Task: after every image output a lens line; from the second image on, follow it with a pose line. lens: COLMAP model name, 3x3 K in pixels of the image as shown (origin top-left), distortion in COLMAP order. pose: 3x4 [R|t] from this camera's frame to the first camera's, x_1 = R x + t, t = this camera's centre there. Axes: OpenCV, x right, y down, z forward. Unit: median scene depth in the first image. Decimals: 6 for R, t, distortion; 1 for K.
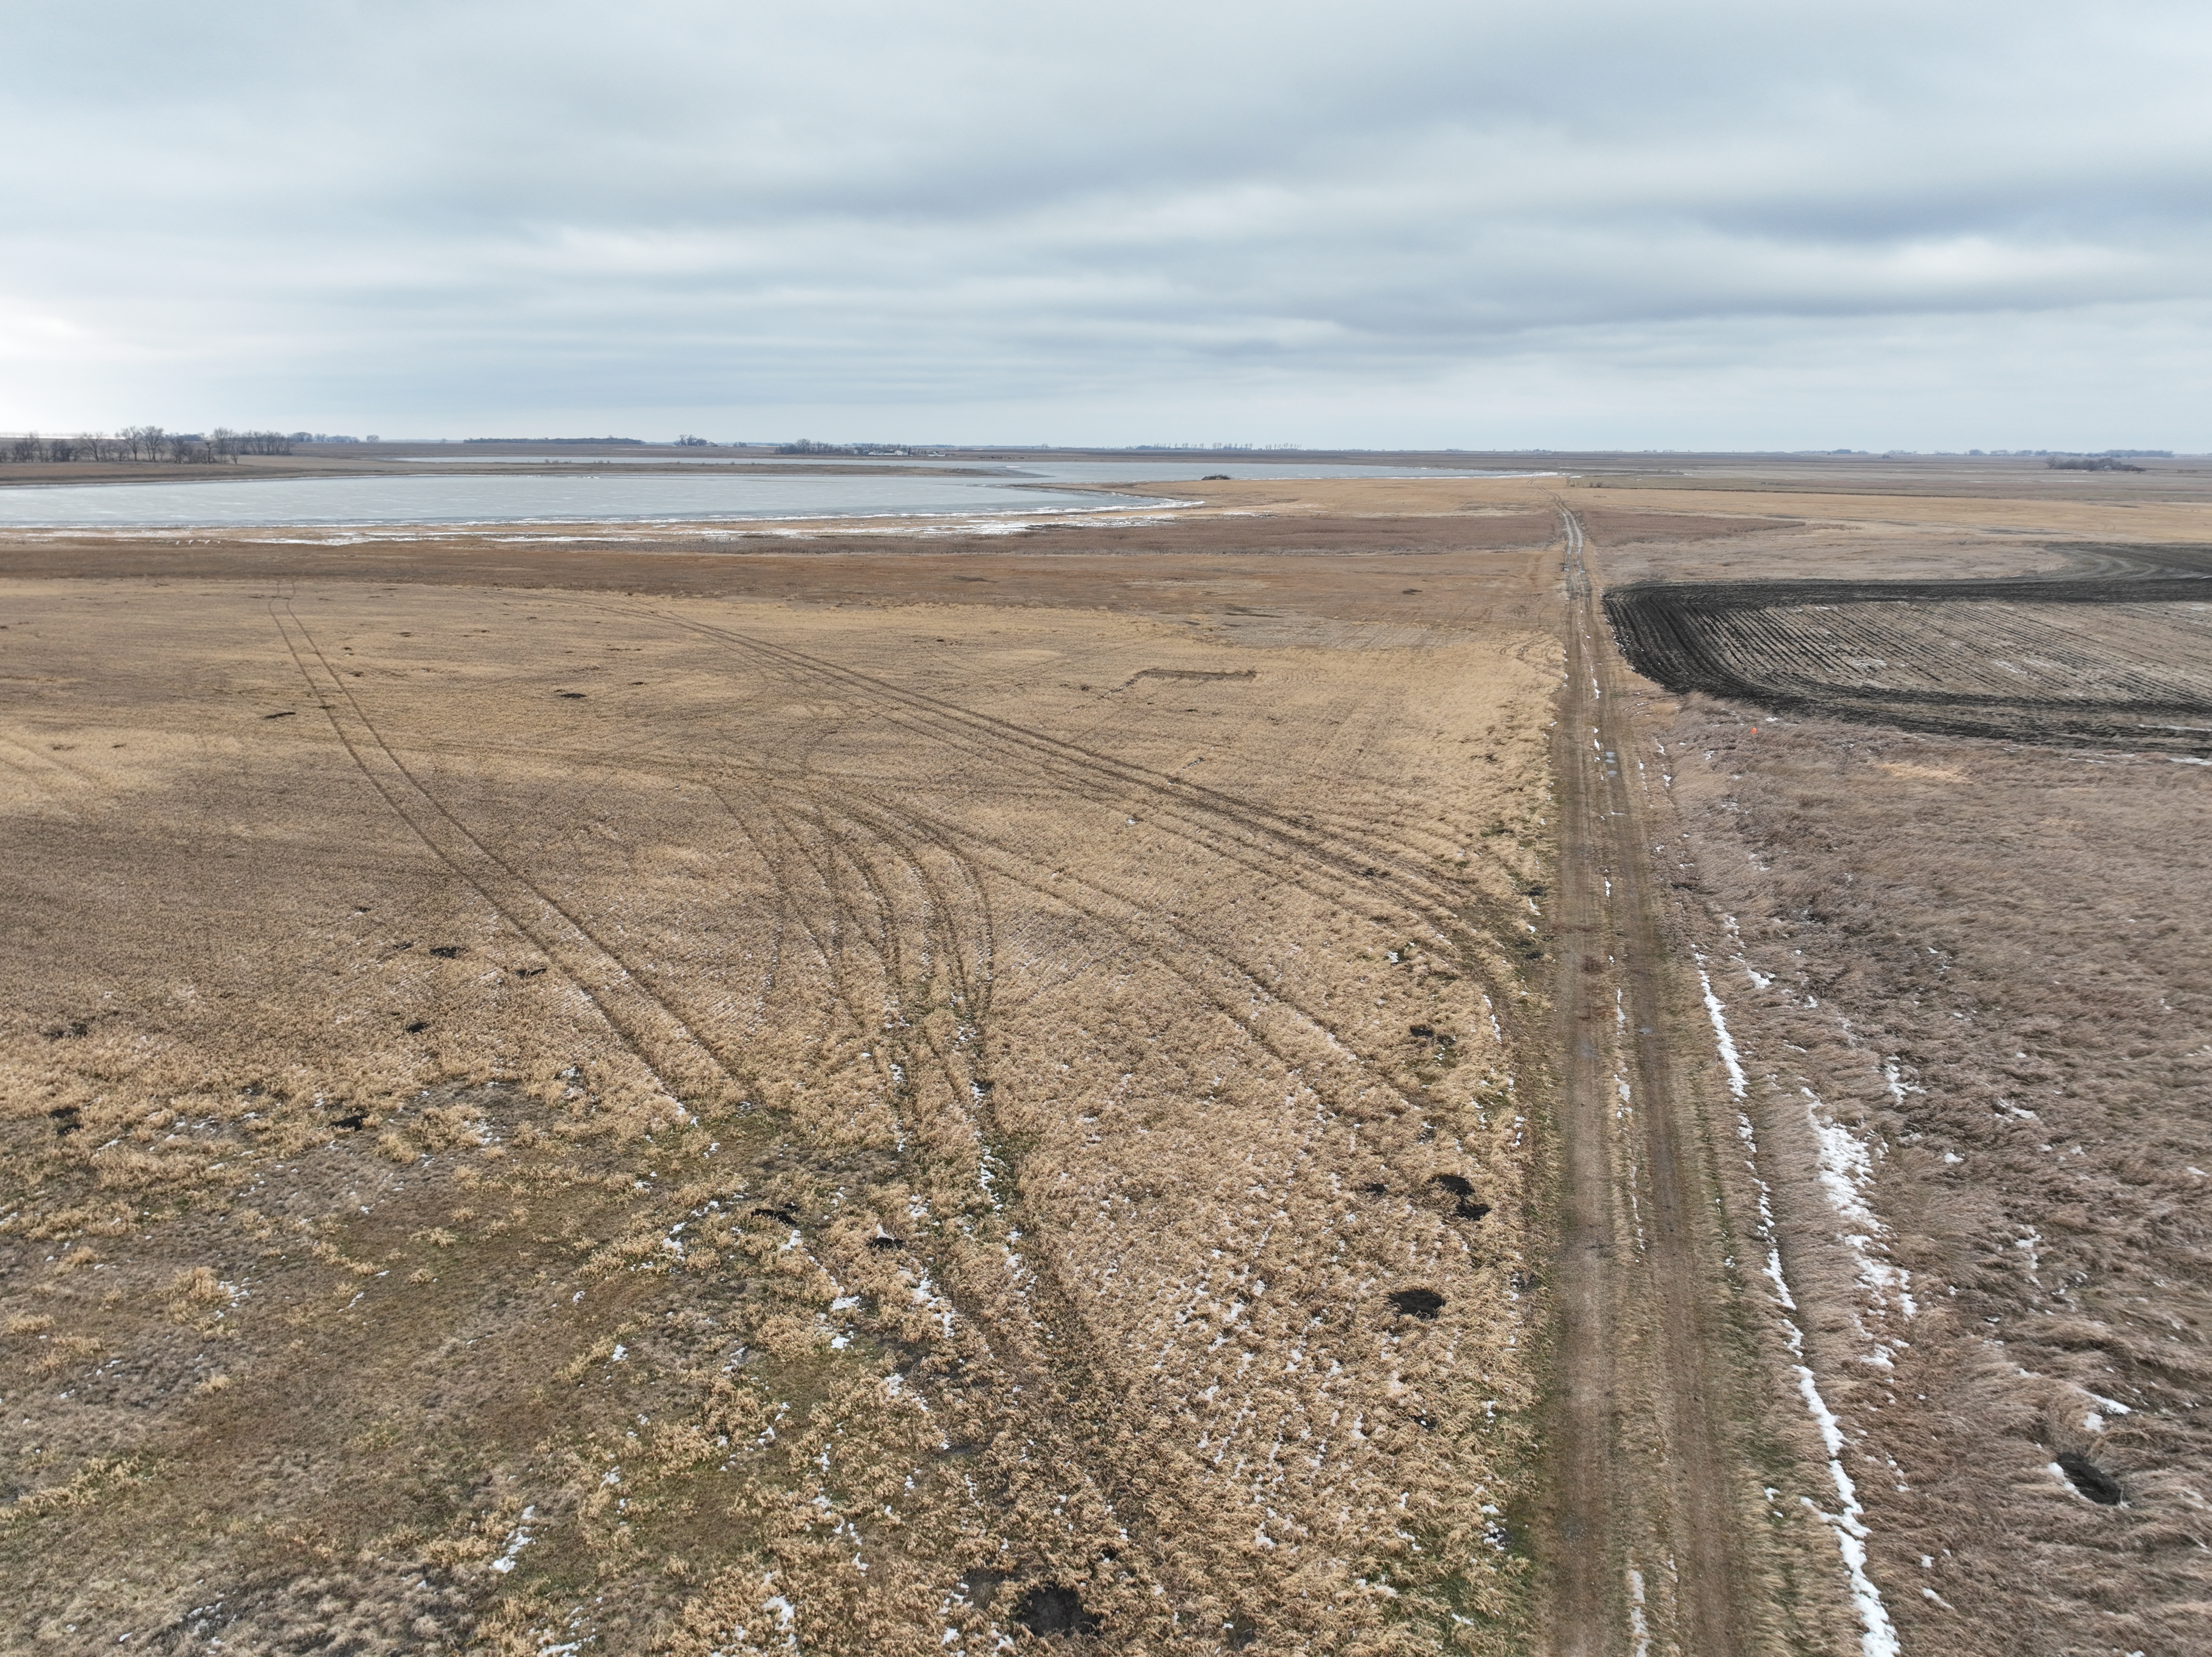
lens RADIAL K [[1564.0, 0, 1103.2], [0, 1564.0, 813.9], [0, 0, 1]] dist [0.001582, 0.014982]
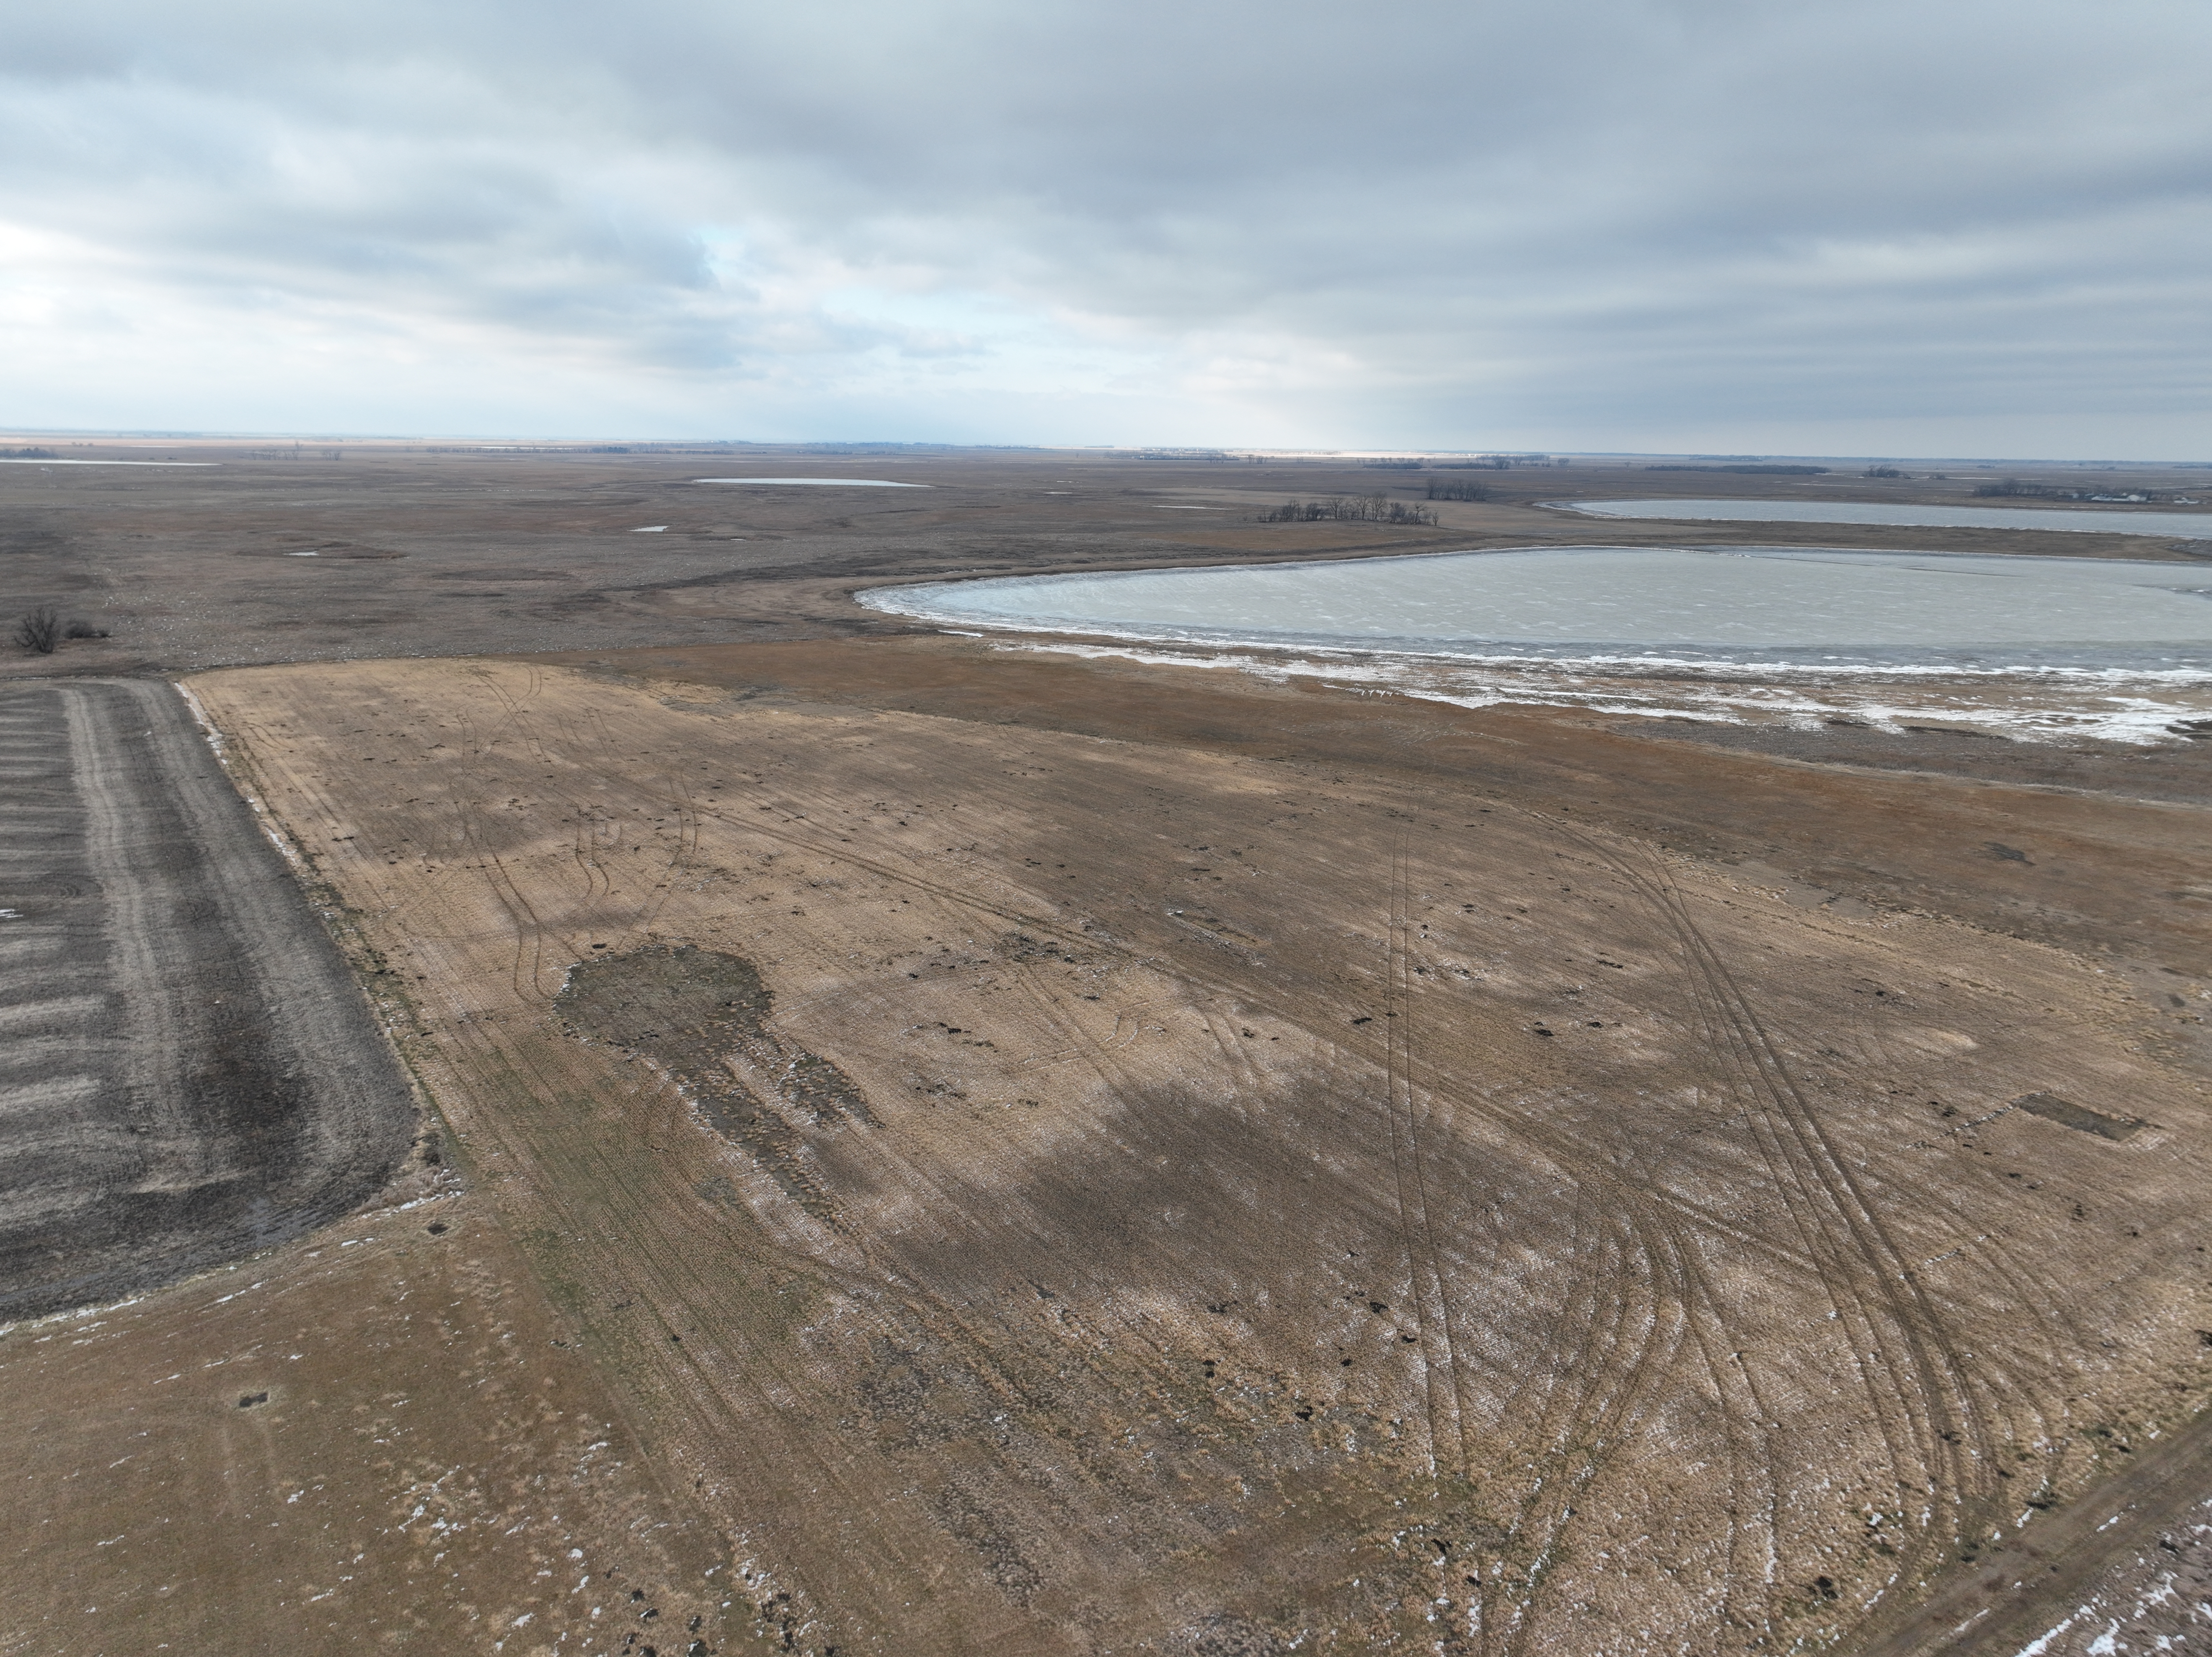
lens RADIAL K [[1564.0, 0, 1097.6], [0, 1564.0, 843.1], [0, 0, 1]] dist [0.001582, 0.014982]
pose [[0.757936, 0.163788, -0.631432, 0.618823], [-0.154960, 0.985465, 0.069615, -0.752797], [0.633656, 0.045083, 0.772300, -1.038940]]
